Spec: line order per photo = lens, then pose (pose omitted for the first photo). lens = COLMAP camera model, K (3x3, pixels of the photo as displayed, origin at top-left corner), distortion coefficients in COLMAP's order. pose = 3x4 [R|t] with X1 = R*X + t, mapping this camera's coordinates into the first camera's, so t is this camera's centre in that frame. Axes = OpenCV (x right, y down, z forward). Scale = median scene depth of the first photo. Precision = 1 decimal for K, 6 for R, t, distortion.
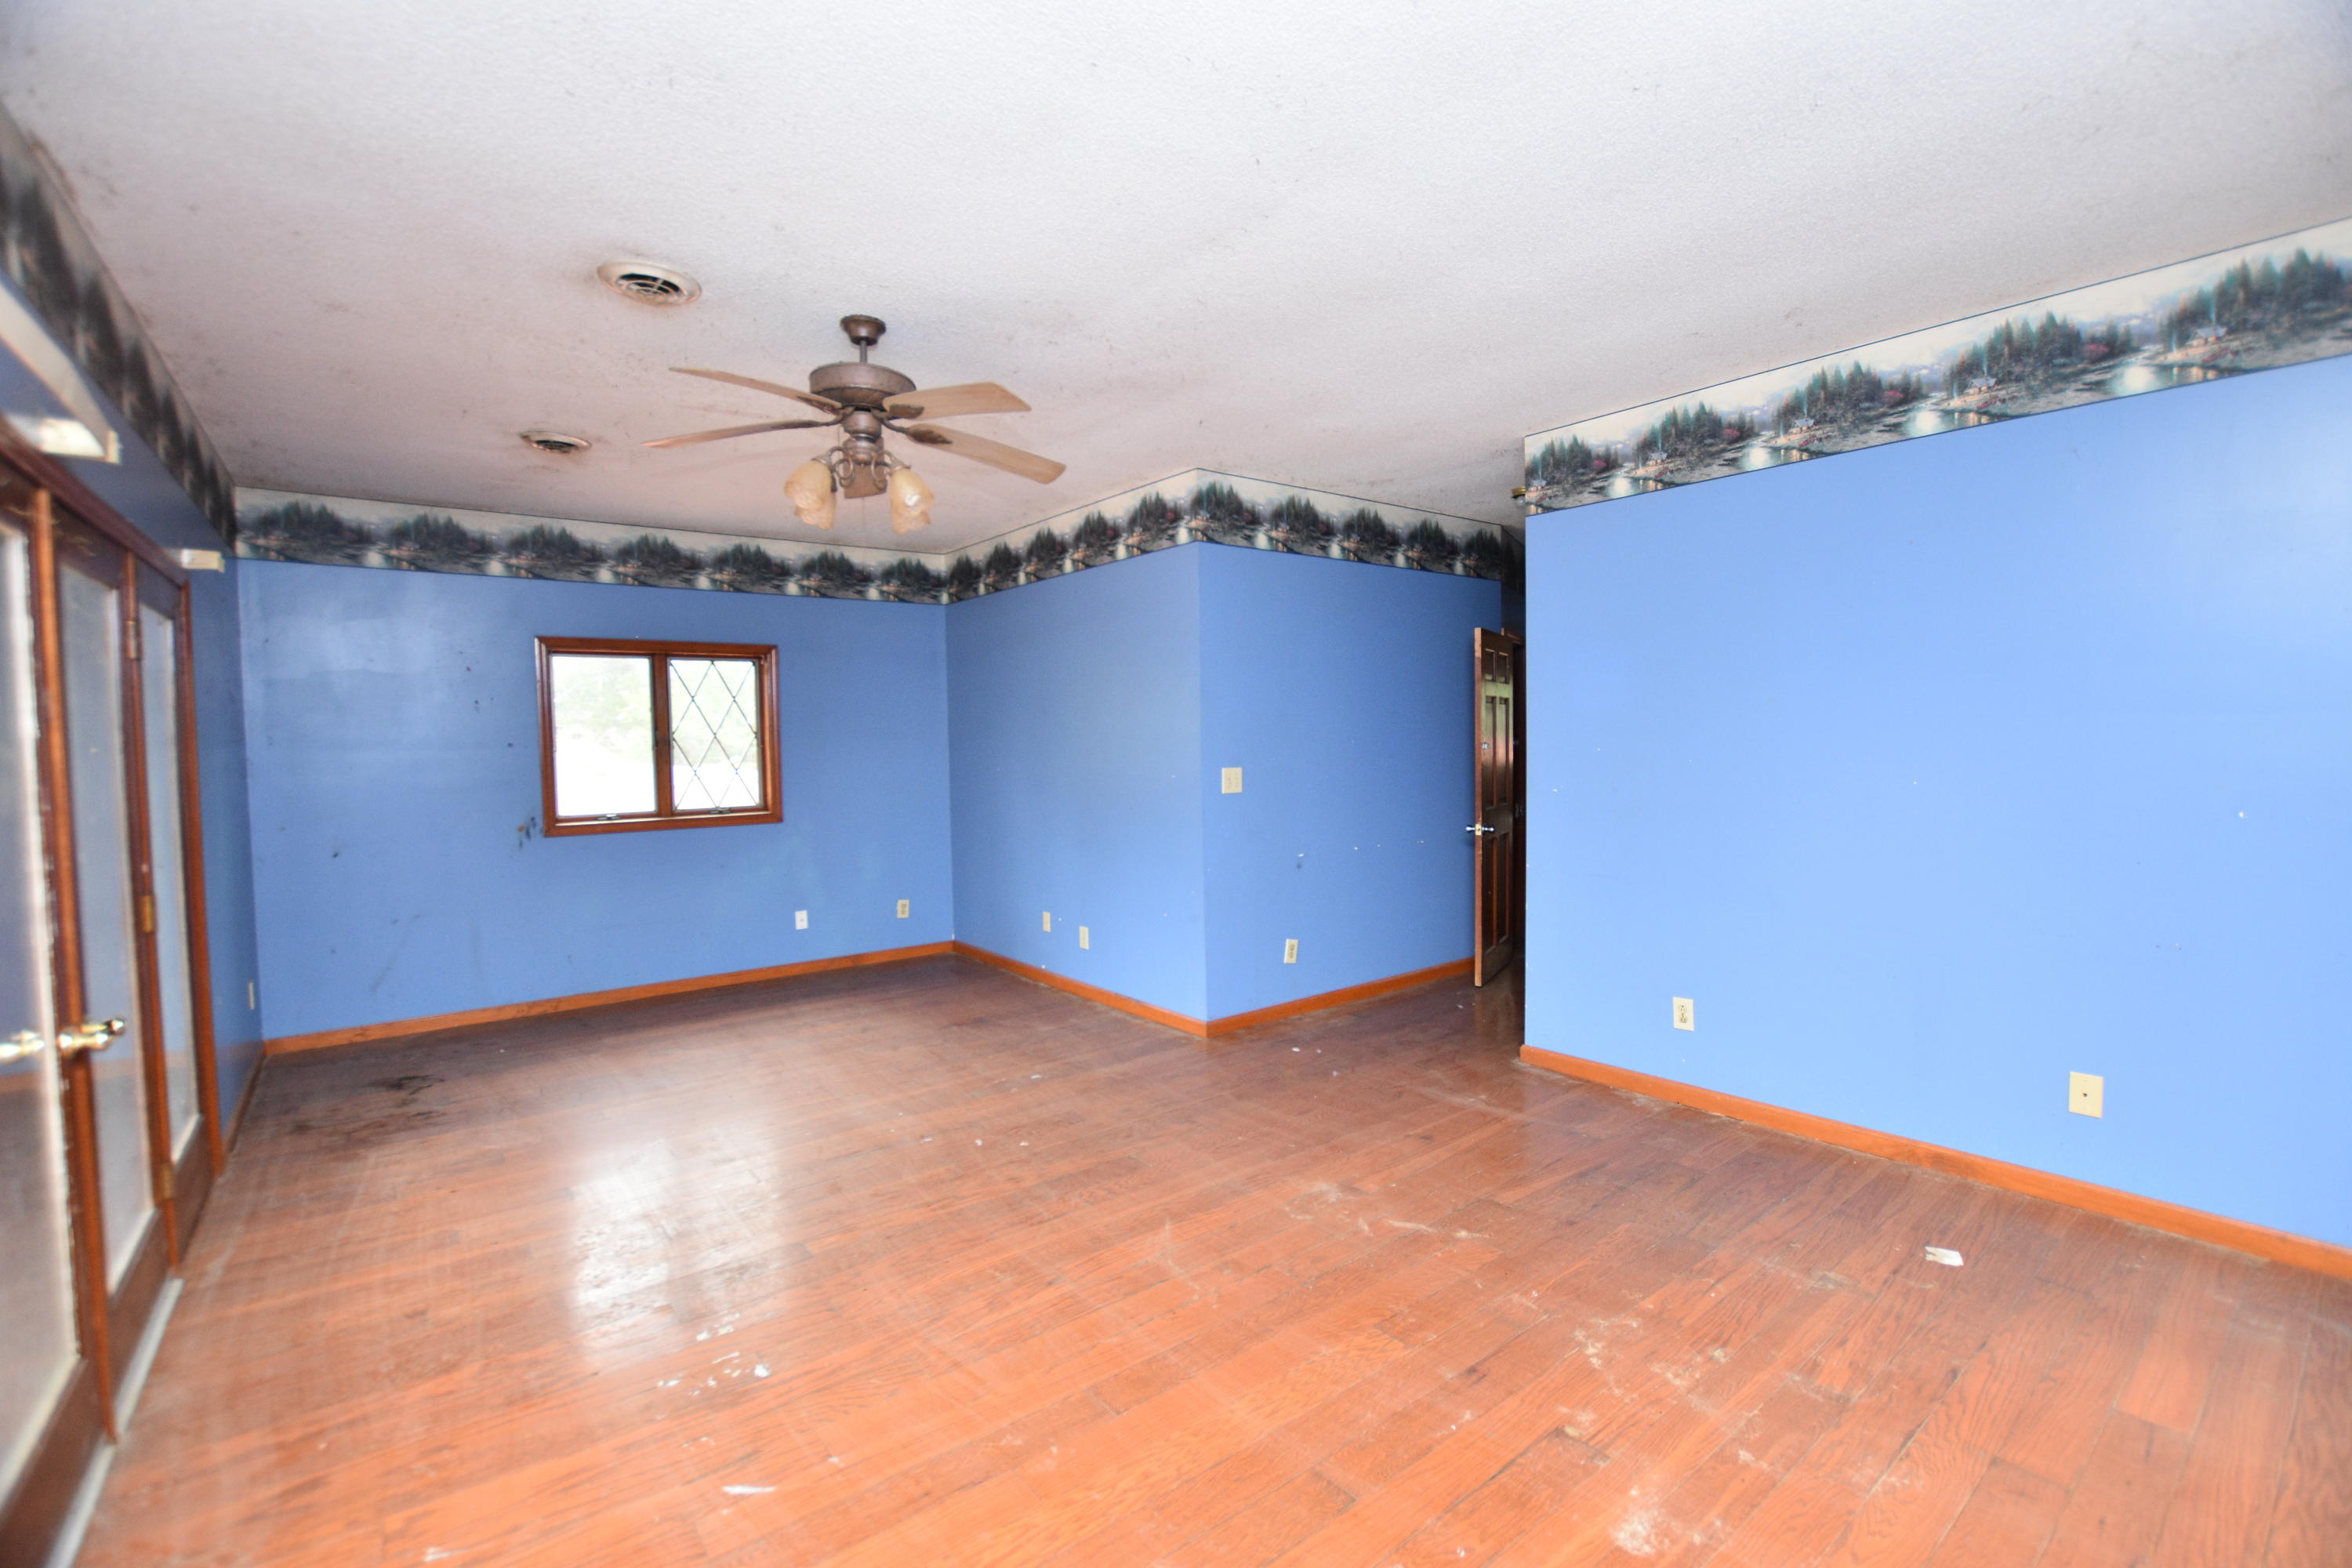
lens RADIAL K [[1033.5, 0, 1189.1], [0, 1033.5, 783.1], [0, 0, 1]] dist [-0.029782, 0.000471]
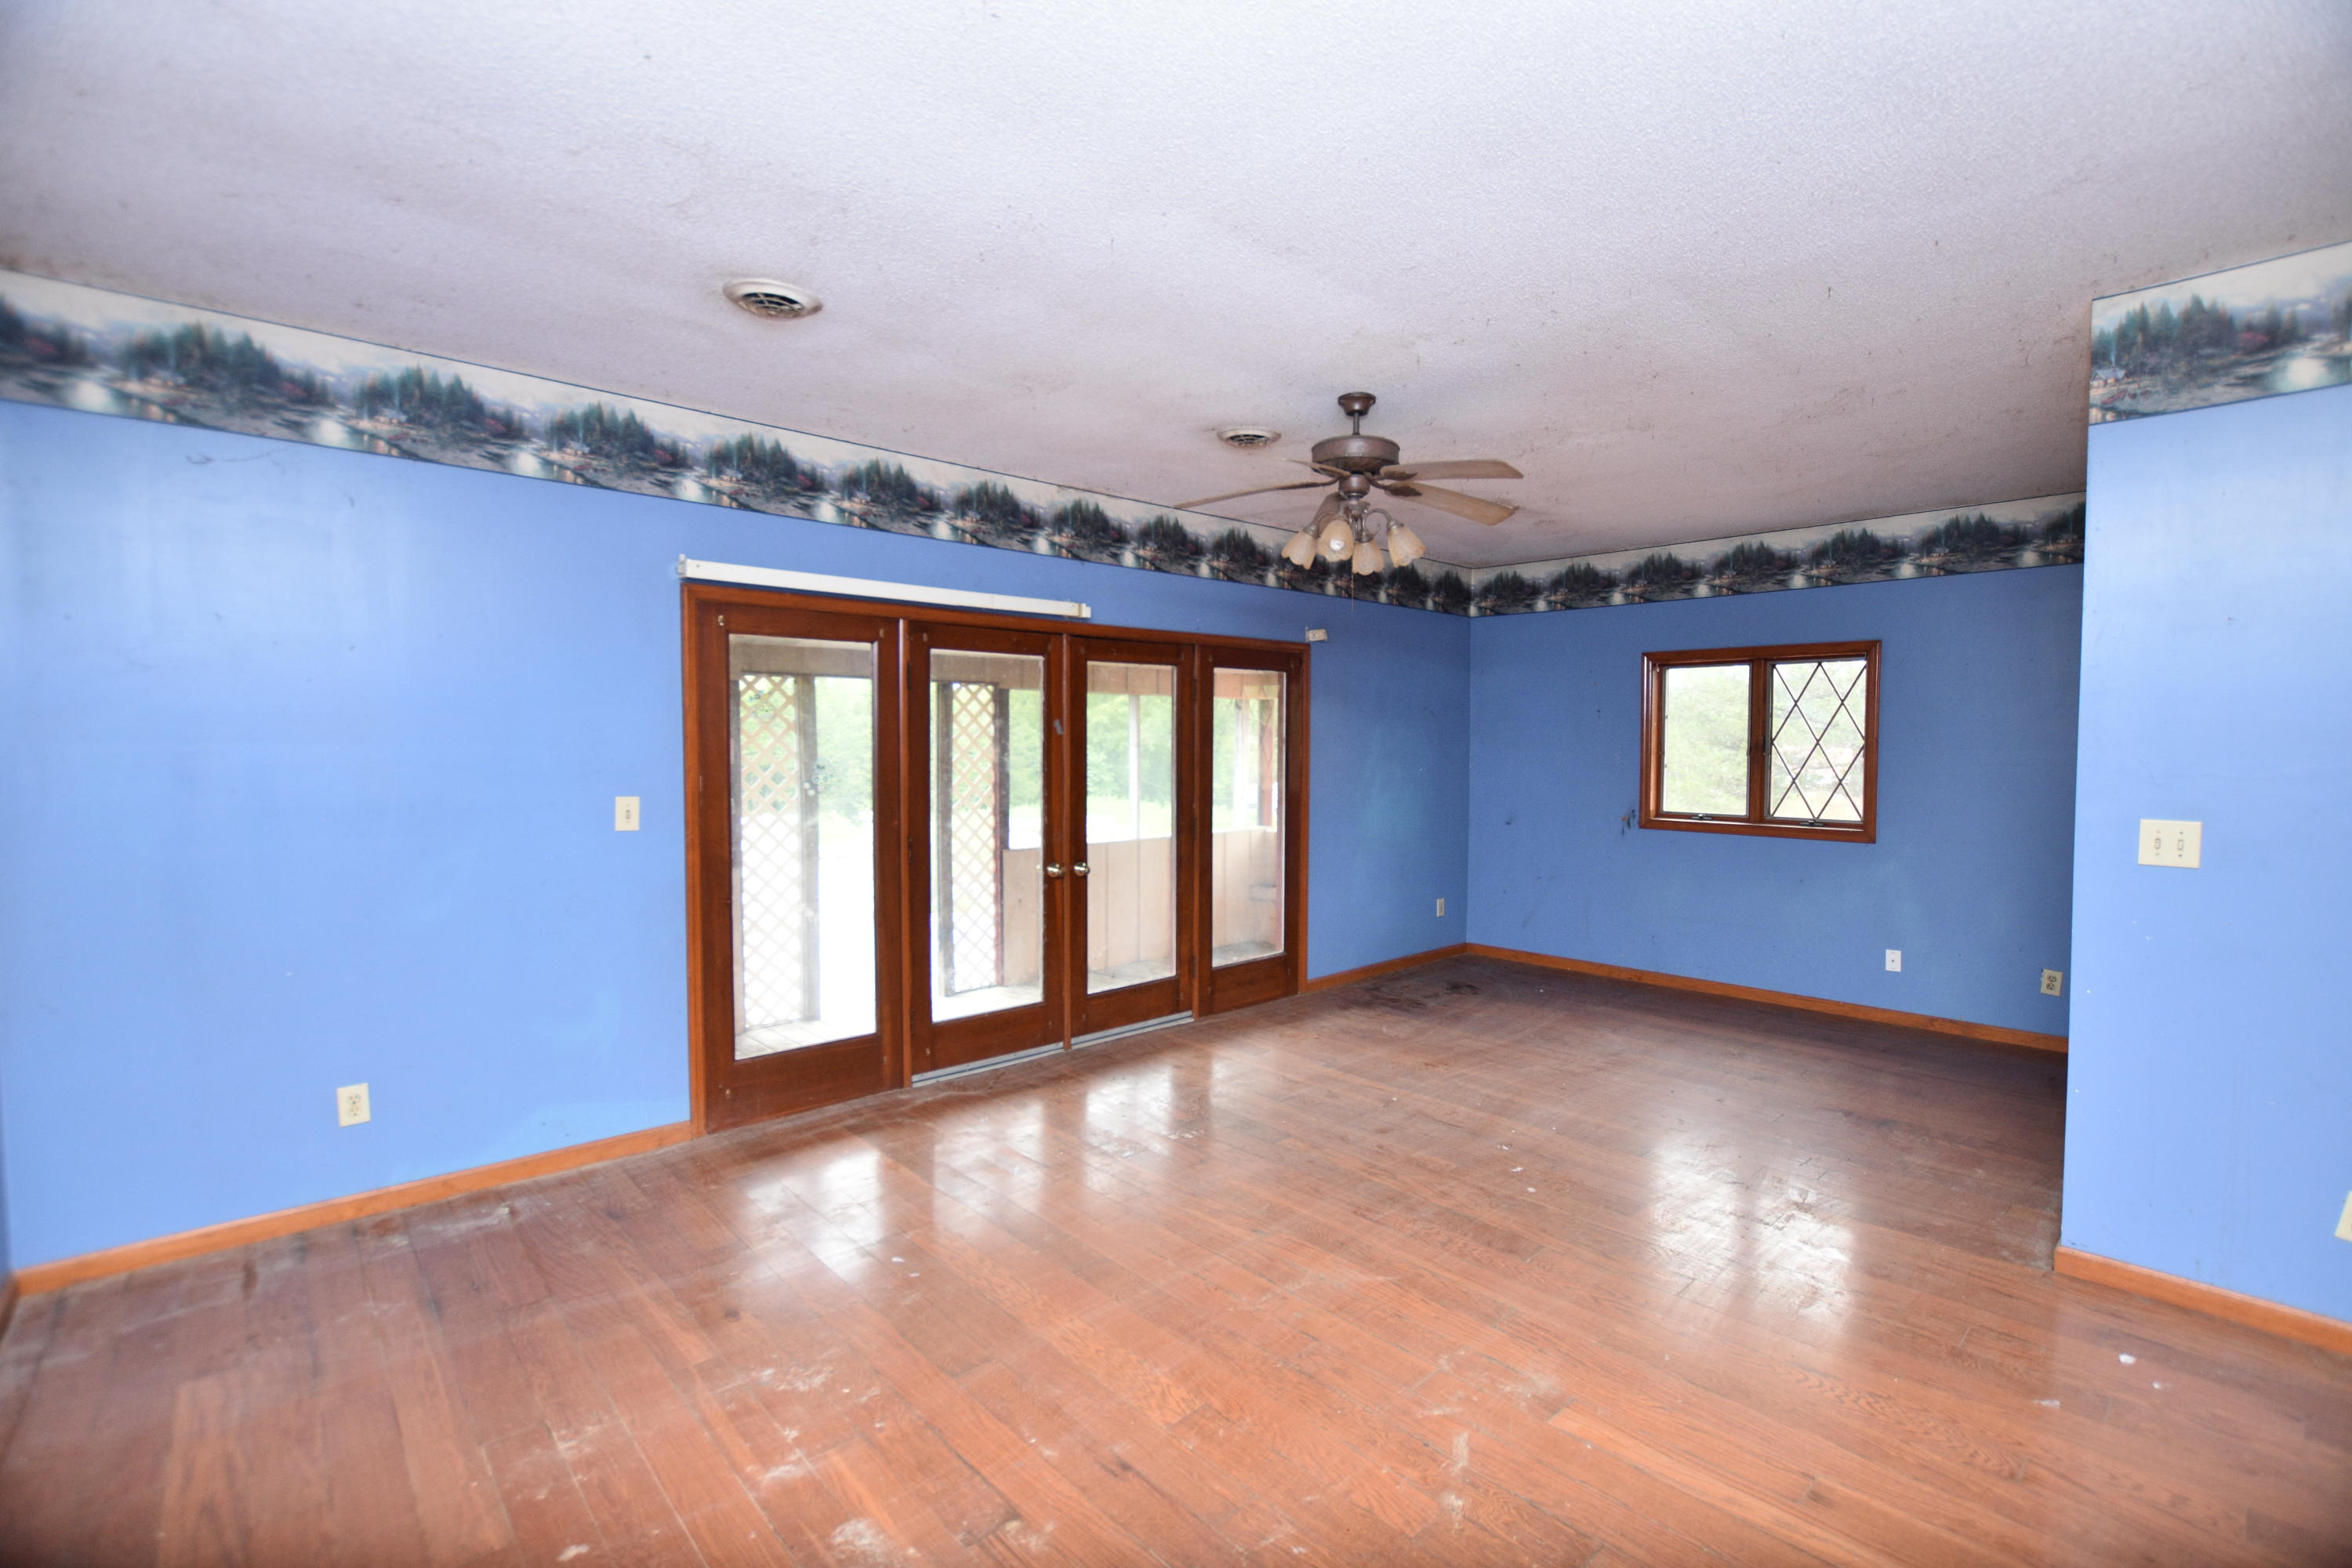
lens RADIAL K [[1034.1, 0, 1176.0], [0, 1034.1, 784.0], [0, 0, 1]] dist [-0.041329, 0.000086]
pose [[0.065333, 0.055378, -0.996326, 0.518868], [-0.051778, 0.997302, 0.052037, -0.032152], [0.996519, 0.048188, 0.068024, 0.437707]]
